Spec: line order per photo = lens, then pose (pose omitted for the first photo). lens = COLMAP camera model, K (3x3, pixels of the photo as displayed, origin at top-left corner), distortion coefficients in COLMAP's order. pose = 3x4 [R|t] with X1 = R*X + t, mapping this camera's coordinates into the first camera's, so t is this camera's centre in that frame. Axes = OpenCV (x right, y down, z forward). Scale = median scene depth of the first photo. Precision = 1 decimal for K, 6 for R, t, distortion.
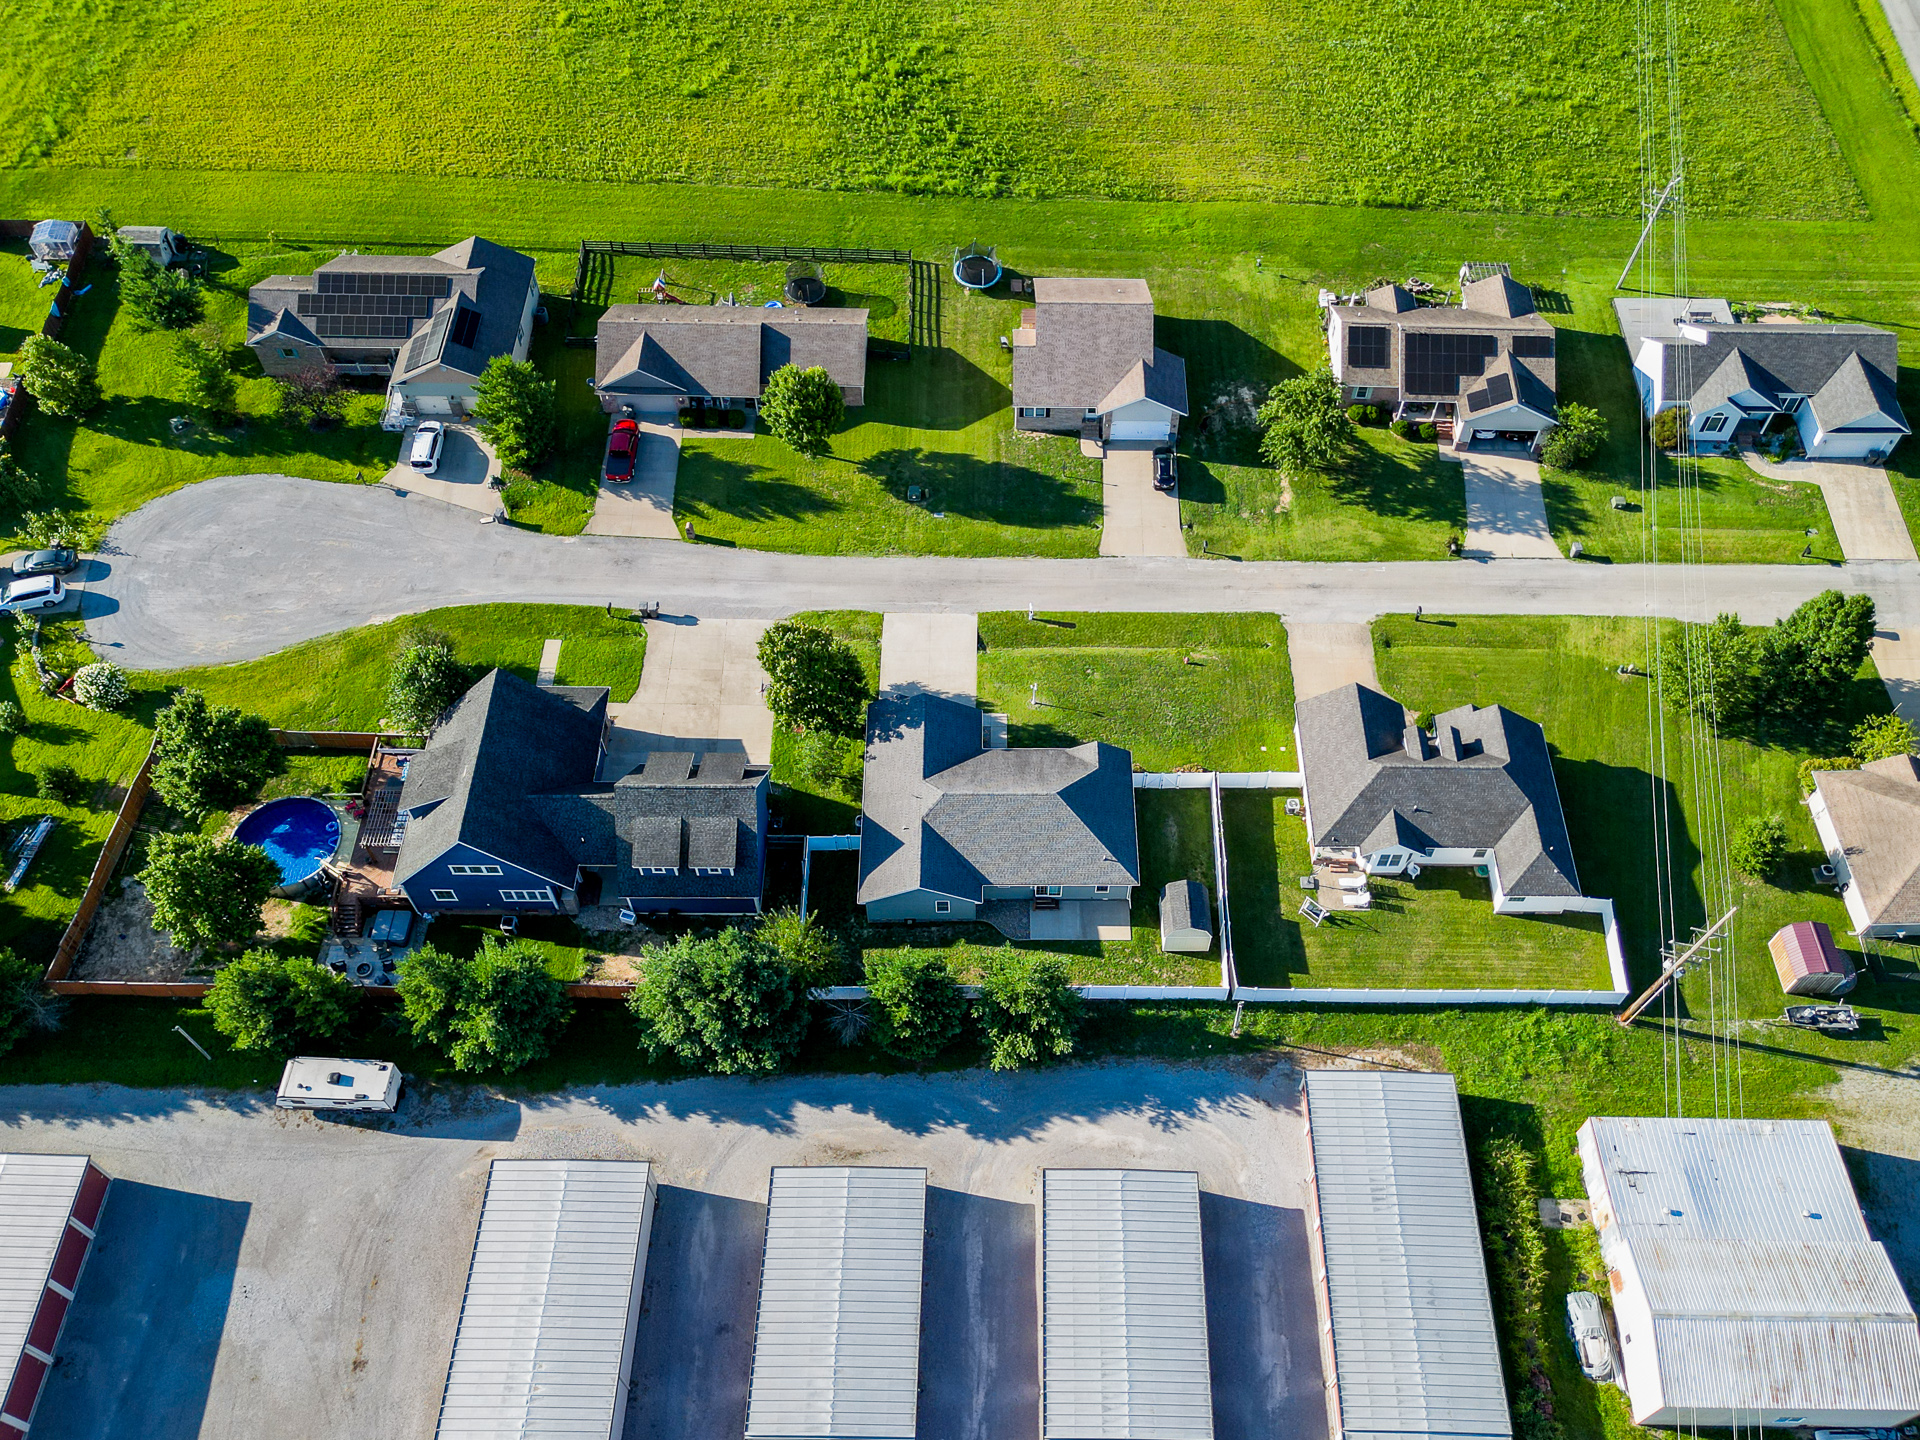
lens RADIAL K [[1352.7, 0, 955.4], [0, 1352.7, 721.3], [0, 0, 1]] dist [0.057991, -0.055167]
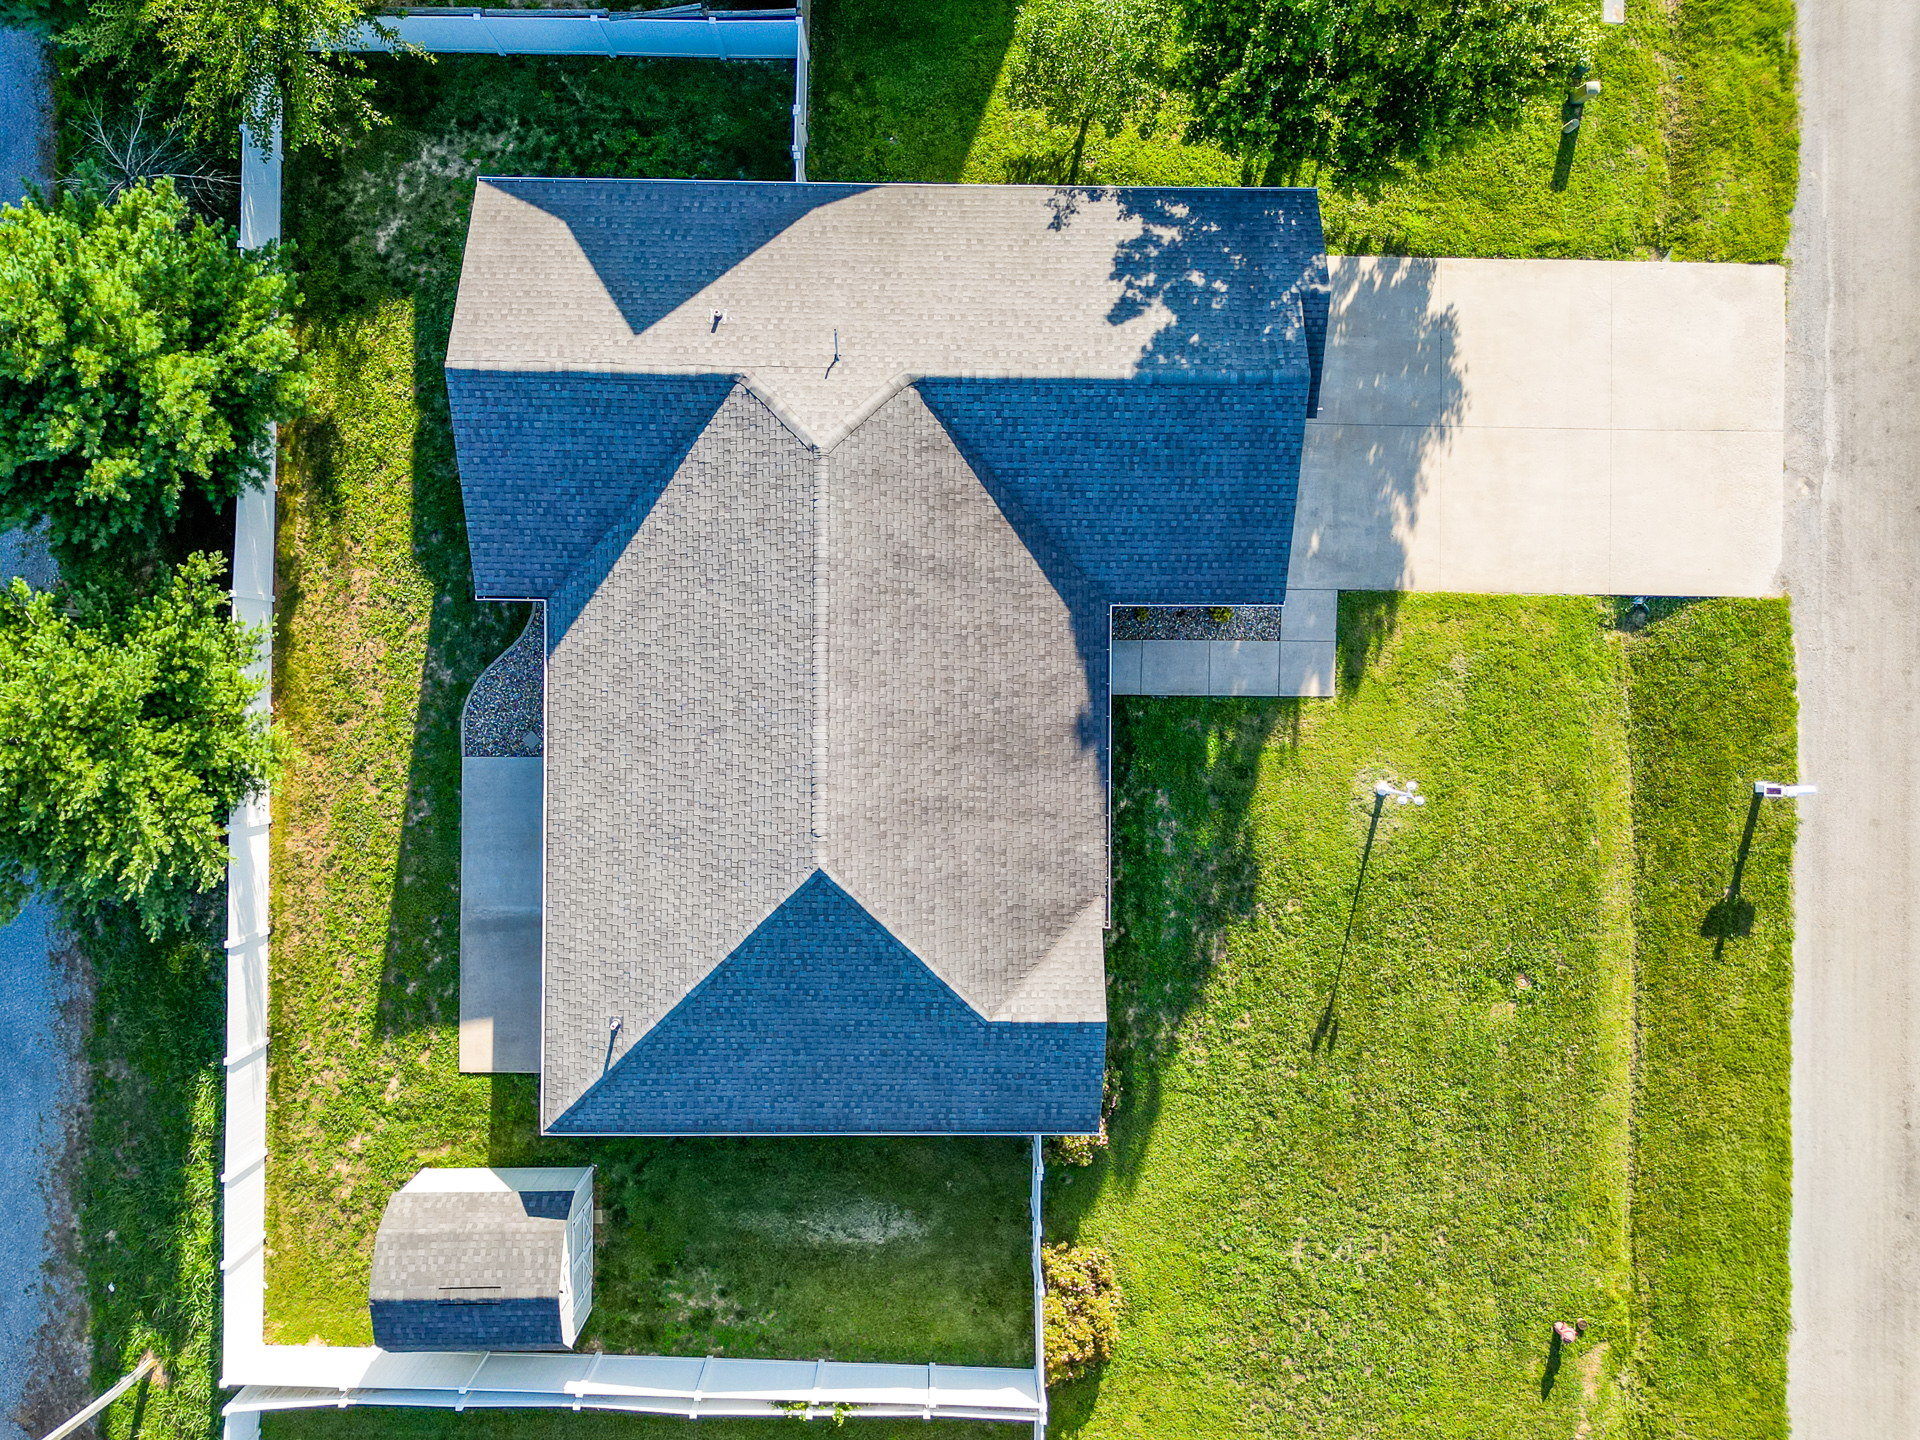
lens RADIAL K [[1394.5, 0, 995.5], [0, 1394.5, 718.1], [0, 0, 1]] dist [0.074155, -0.069218]
pose [[0.011044, 0.999839, 0.014175, 0.040406], [-0.826850, 0.001159, 0.562421, -0.125910], [0.562314, -0.017932, 0.826729, 0.763439]]
